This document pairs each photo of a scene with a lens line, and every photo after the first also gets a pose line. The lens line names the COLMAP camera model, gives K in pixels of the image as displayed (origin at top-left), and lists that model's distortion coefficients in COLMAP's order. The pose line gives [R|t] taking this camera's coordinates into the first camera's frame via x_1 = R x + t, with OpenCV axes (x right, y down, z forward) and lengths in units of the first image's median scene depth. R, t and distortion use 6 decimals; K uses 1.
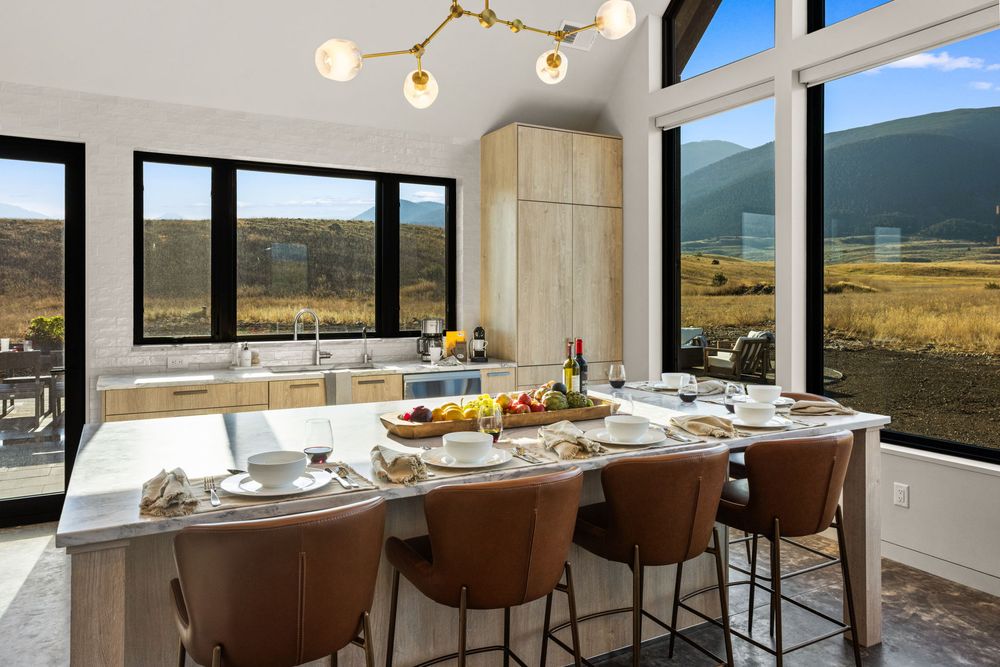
lens RADIAL K [[710.2, 0, 514.5], [0, 710.2, 293.9], [0, 0, 1]] dist [0.038743, -0.003026]
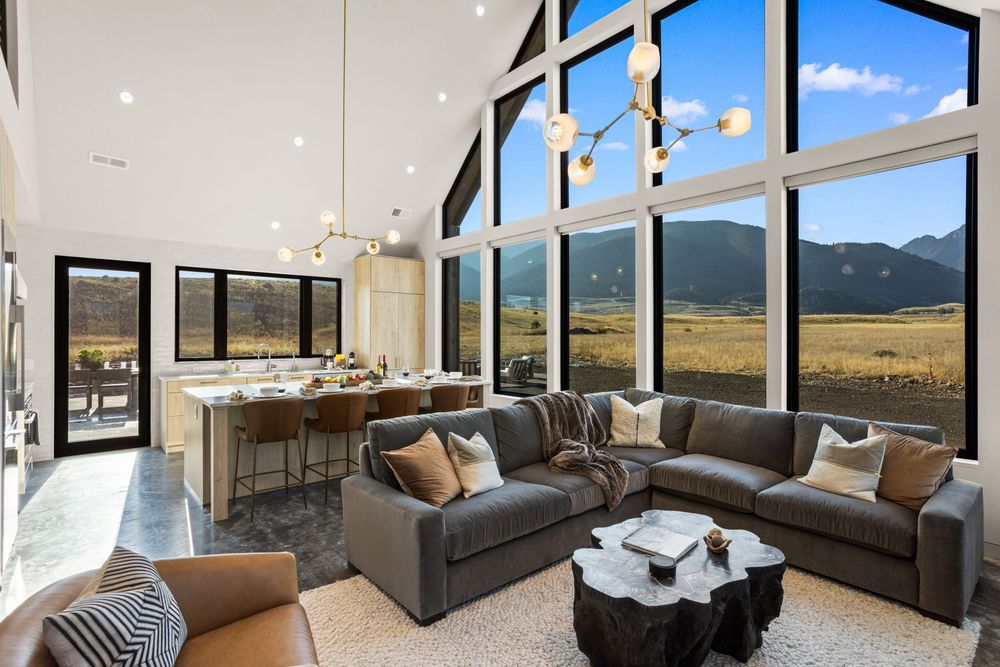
lens RADIAL K [[474.5, 0, 484.9], [0, 474.5, 334.8], [0, 0, 1]] dist [-0.006061, -0.000361]
pose [[0.983578, 0.000529, 0.180481, 0.081934], [-0.000796, 0.999999, 0.001405, -0.006348], [-0.180480, -0.001525, 0.983577, -0.431352]]
